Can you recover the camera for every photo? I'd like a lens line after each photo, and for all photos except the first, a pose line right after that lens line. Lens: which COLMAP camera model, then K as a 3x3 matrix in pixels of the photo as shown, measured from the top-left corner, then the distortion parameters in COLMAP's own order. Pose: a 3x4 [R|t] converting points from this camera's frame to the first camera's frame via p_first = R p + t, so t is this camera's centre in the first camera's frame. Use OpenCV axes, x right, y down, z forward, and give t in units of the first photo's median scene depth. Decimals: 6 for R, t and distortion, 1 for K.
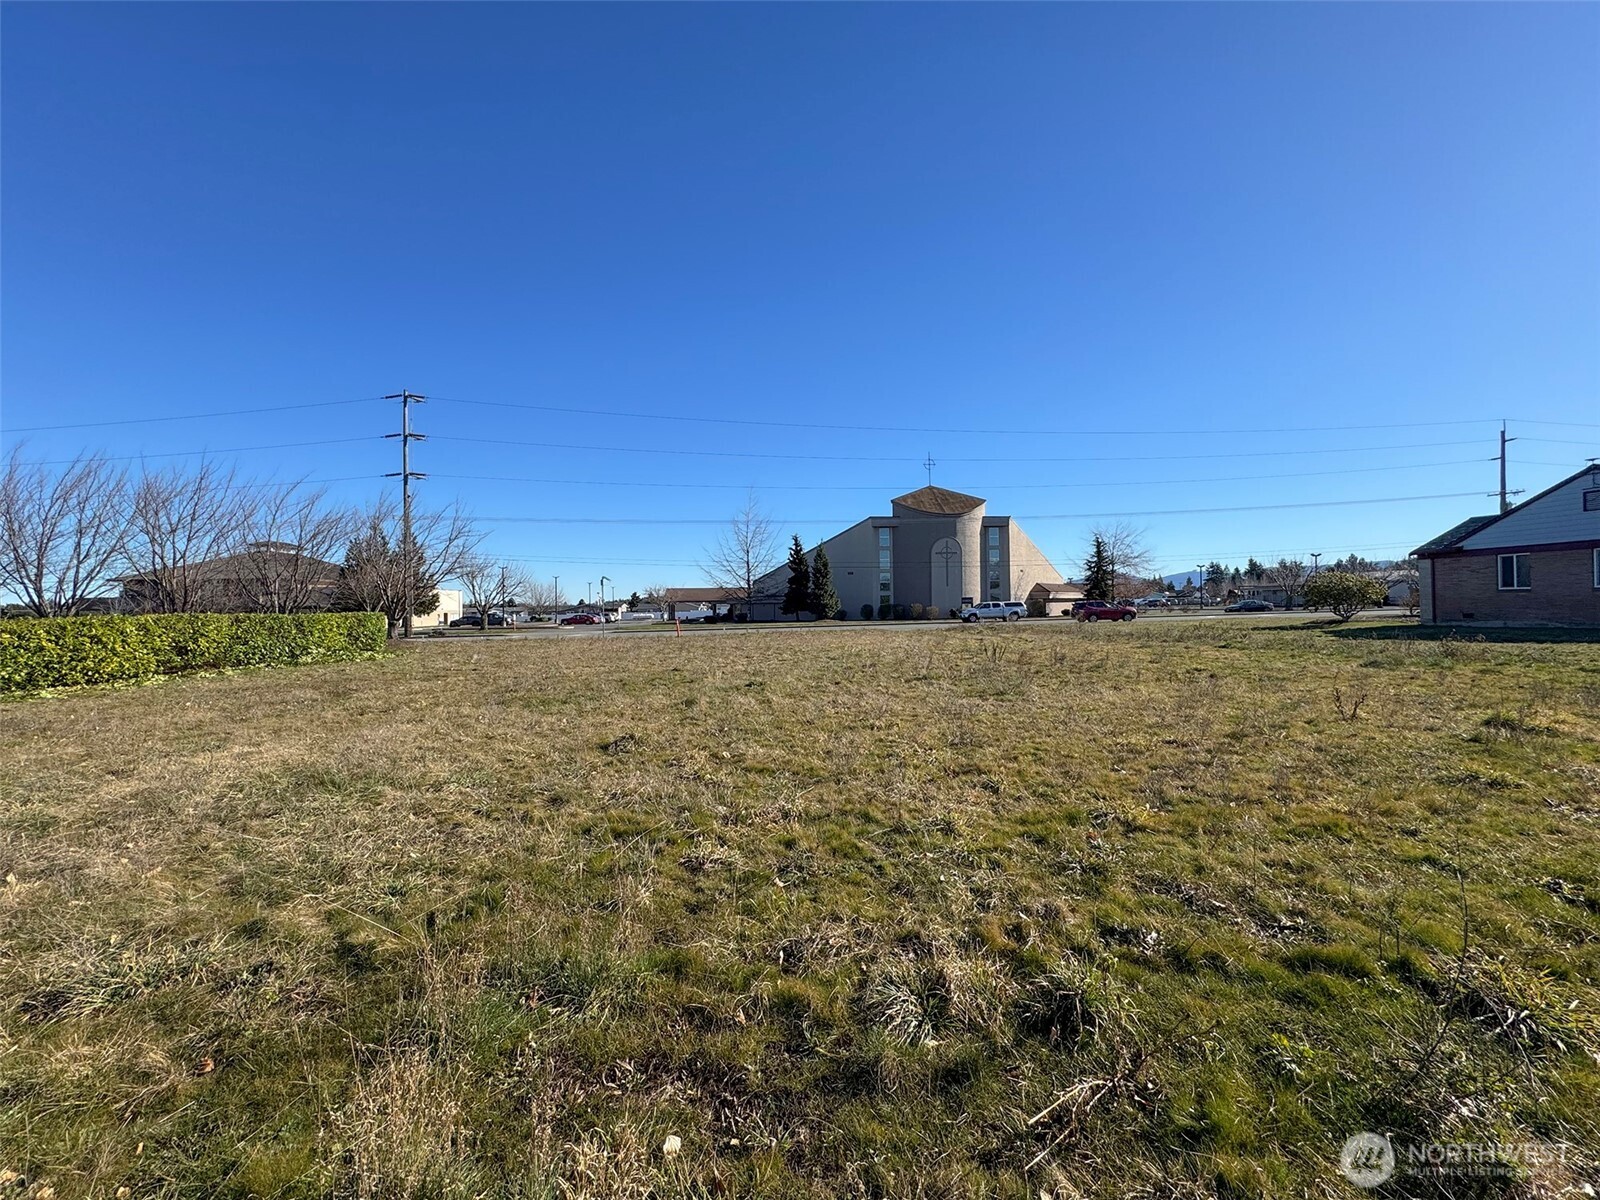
lens RADIAL K [[646.9, 0, 797.7], [0, 646.9, 589.9], [0, 0, 1]] dist [0.004170, 0.001005]
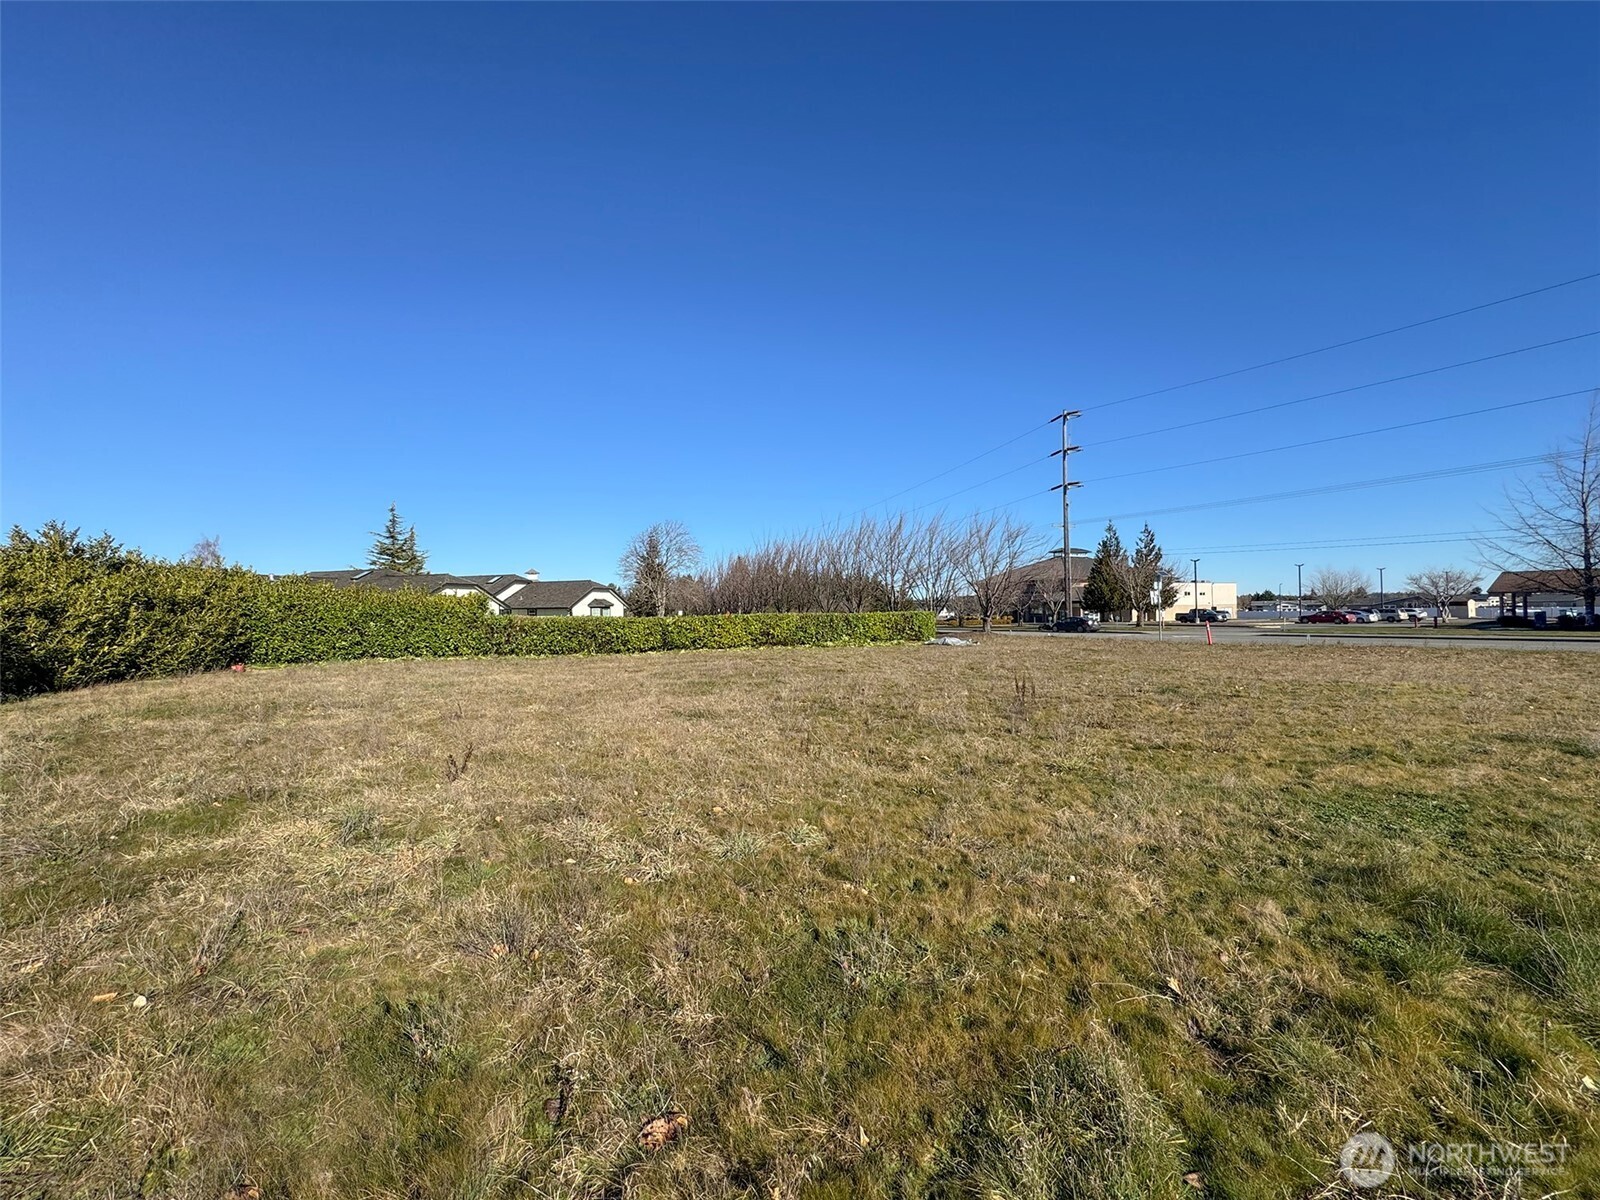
lens RADIAL K [[632.8, 0, 794.0], [0, 632.8, 609.8], [0, 0, 1]] dist [-0.005479, 0.000530]
pose [[0.344299, 0.008871, -0.938818, 0.205167], [0.033983, 0.999182, 0.021904, -0.002309], [0.938245, -0.039446, 0.343716, 0.134780]]
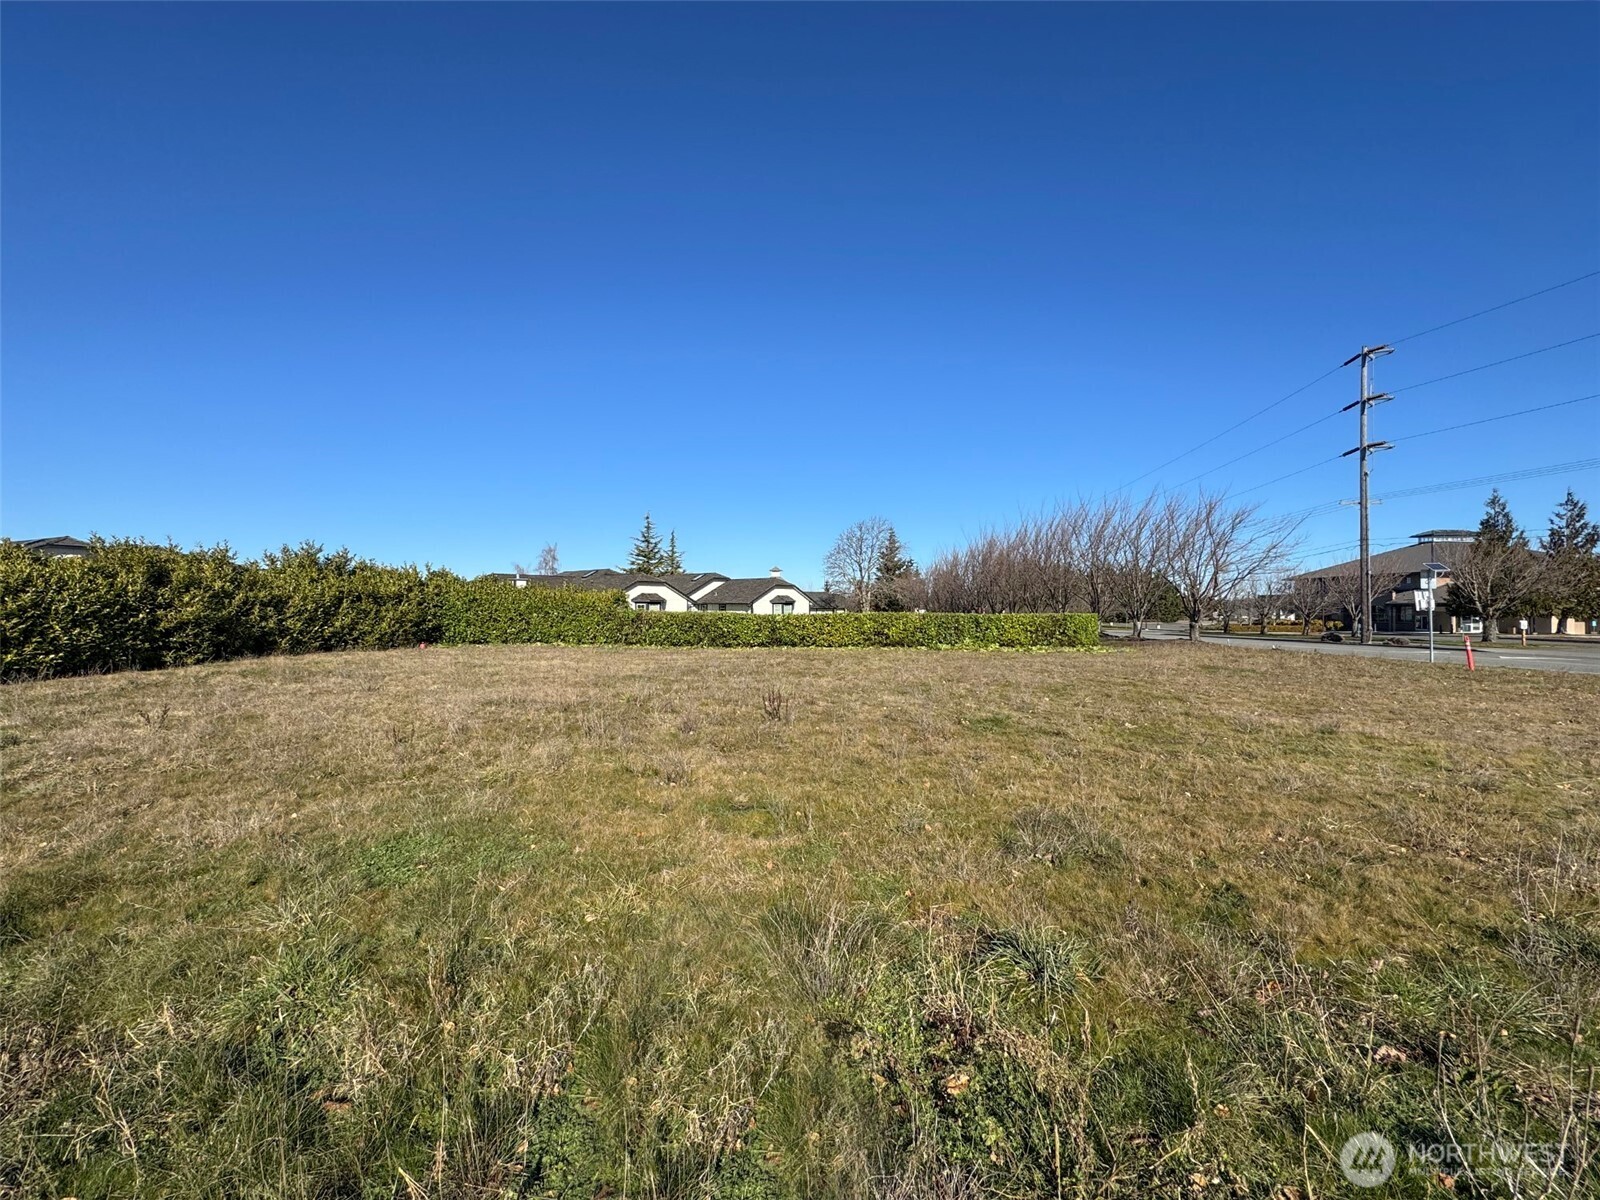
lens RADIAL K [[646.9, 0, 801.7], [0, 646.9, 604.2], [0, 0, 1]] dist [0.004170, 0.001005]
pose [[-0.070031, 0.007810, -0.997514, 0.223615], [0.024946, 0.999670, 0.006076, -0.000245], [0.997233, -0.024458, -0.070202, 0.254122]]
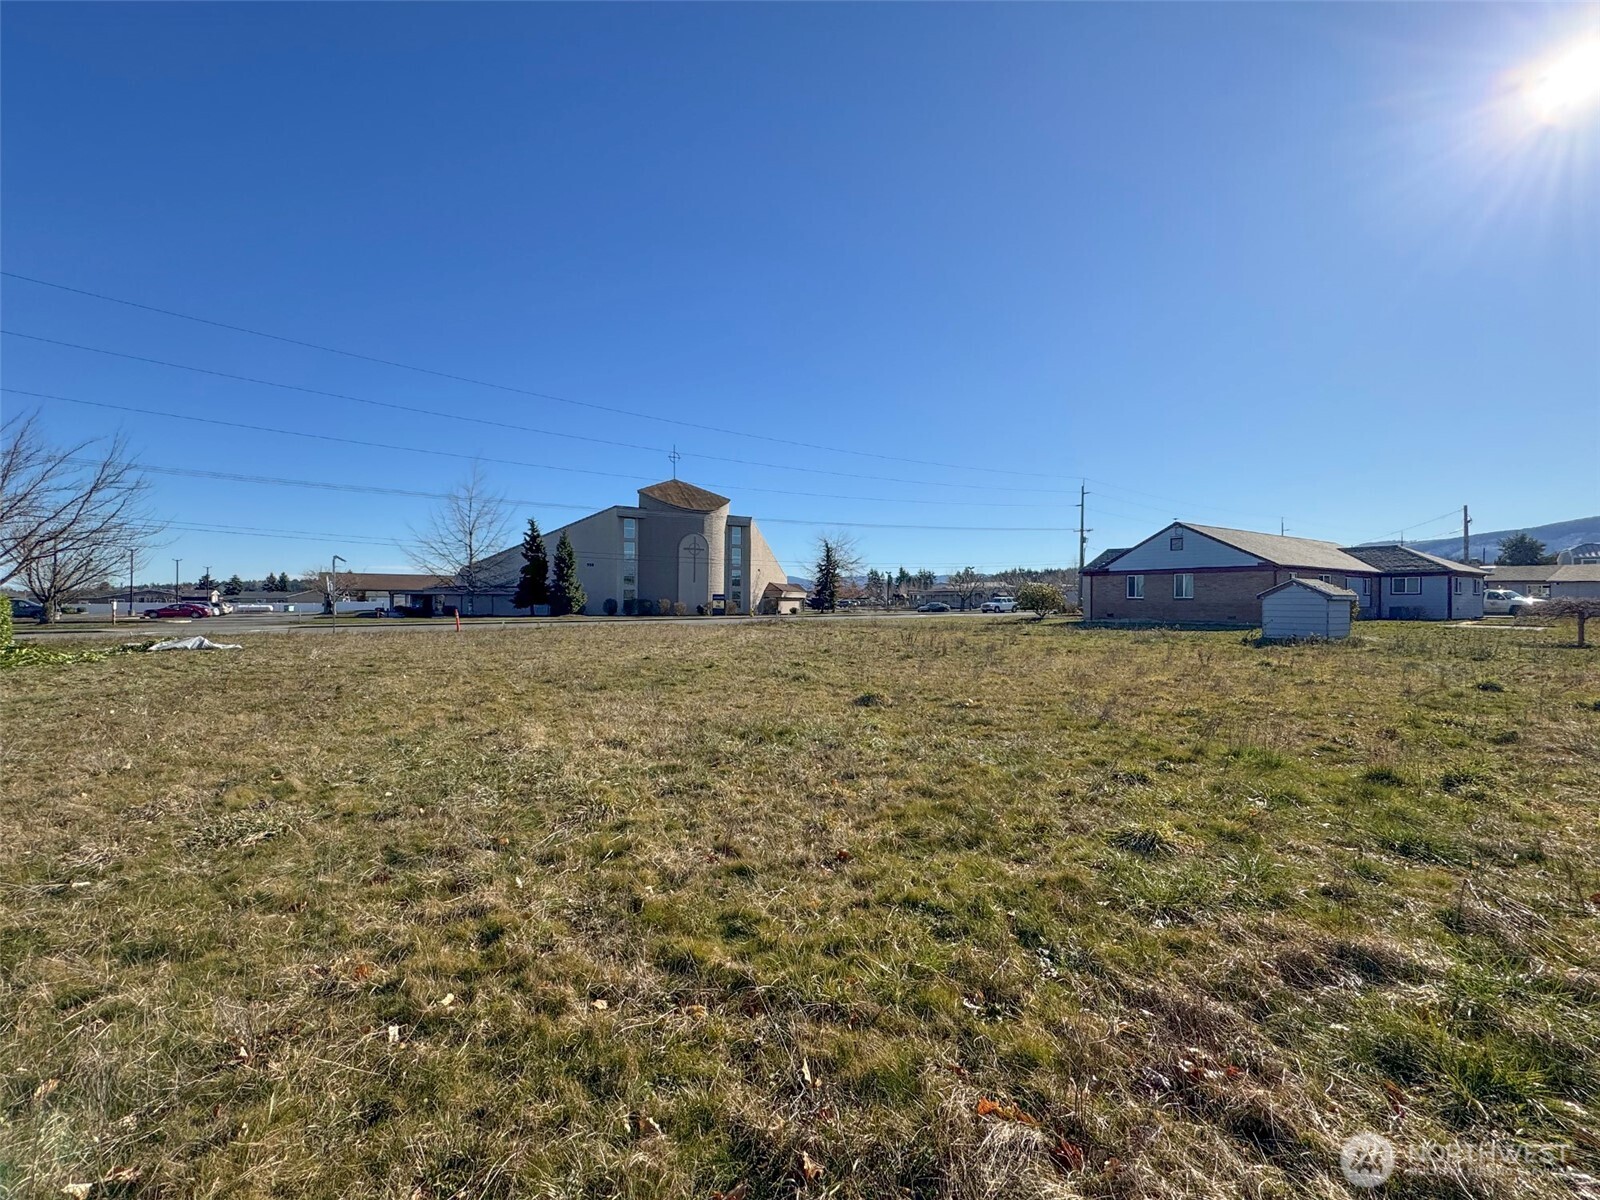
lens RADIAL K [[669.1, 0, 816.2], [0, 669.1, 596.4], [0, 0, 1]] dist [-0.003616, 0.000053]
pose [[0.876548, 0.025328, 0.480648, -0.098956], [-0.032680, 0.999442, 0.006932, 0.002796], [-0.480204, -0.021784, 0.876886, 0.001891]]
